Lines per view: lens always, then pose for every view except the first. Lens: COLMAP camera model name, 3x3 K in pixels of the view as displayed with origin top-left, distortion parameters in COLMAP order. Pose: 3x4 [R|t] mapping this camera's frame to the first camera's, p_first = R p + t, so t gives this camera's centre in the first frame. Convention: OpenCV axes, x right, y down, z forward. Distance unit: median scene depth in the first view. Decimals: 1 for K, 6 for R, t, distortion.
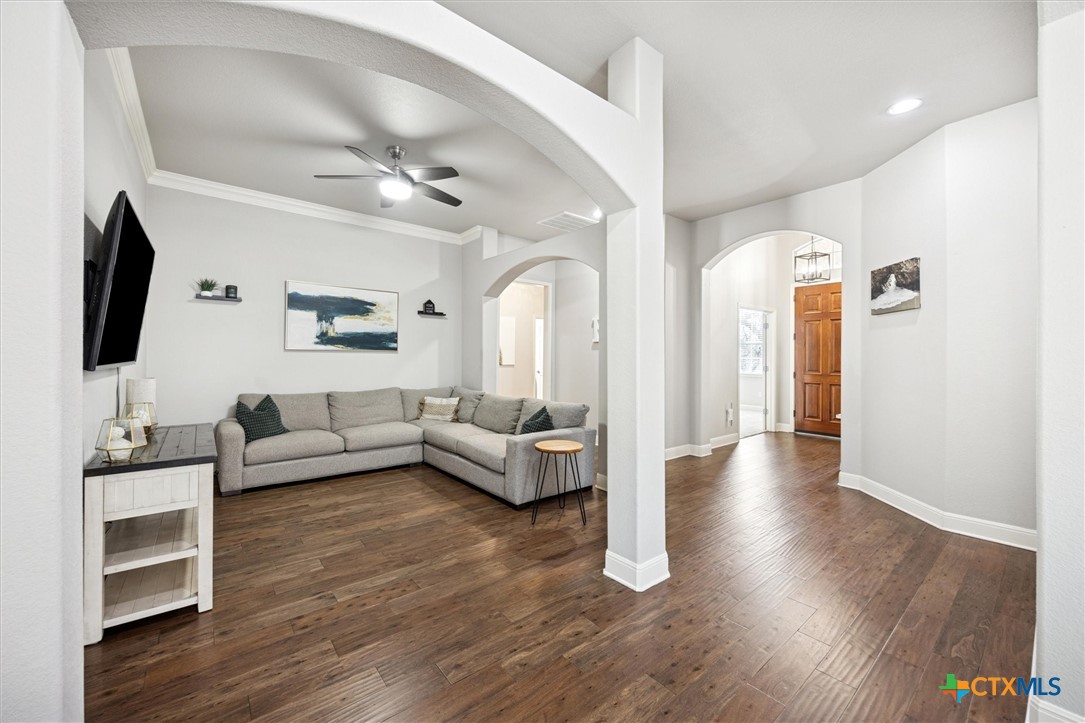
lens RADIAL K [[413.9, 0, 553.7], [0, 413.9, 356.2], [0, 0, 1]] dist [-0.005734, -0.000198]
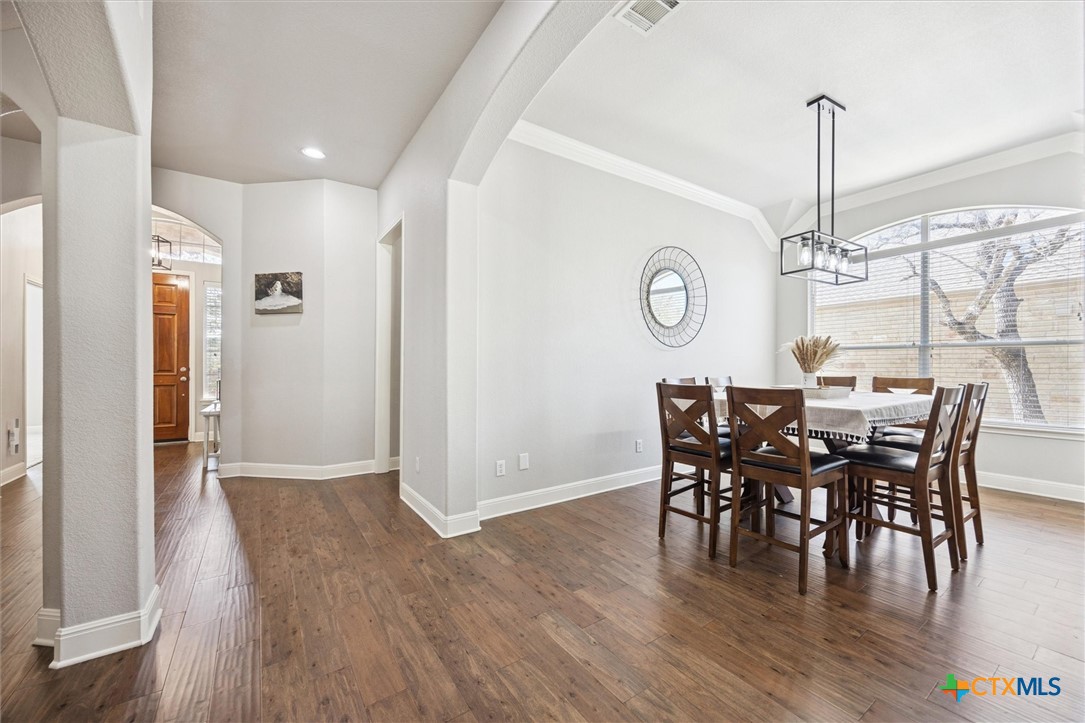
lens RADIAL K [[413.9, 0, 550.4], [0, 413.9, 366.4], [0, 0, 1]] dist [-0.005734, -0.000198]
pose [[0.100153, -0.015058, 0.994858, -0.284282], [-0.001762, 0.999881, 0.015312, 0.025984], [-0.994971, -0.003287, 0.100114, 0.108501]]
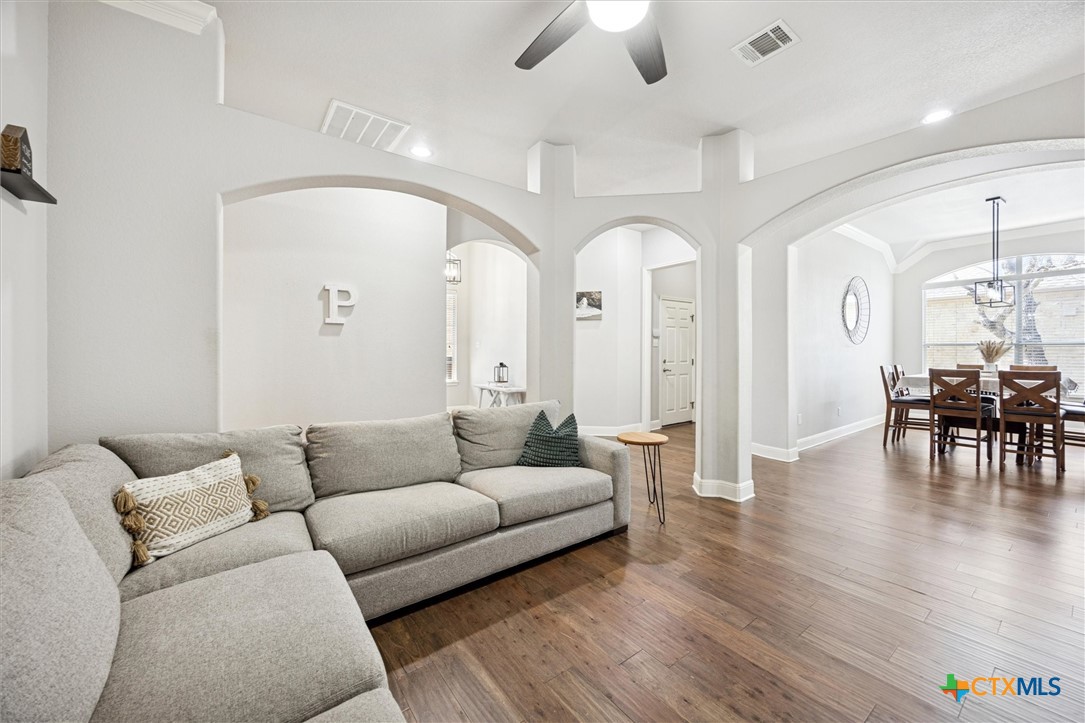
lens RADIAL K [[413.9, 0, 536.2], [0, 413.9, 355.2], [0, 0, 1]] dist [-0.005734, -0.000198]
pose [[0.076716, -0.021559, 0.996820, -0.897154], [-0.007428, 0.999726, 0.022194, 0.000321], [-0.997025, -0.009107, 0.076535, 1.085475]]
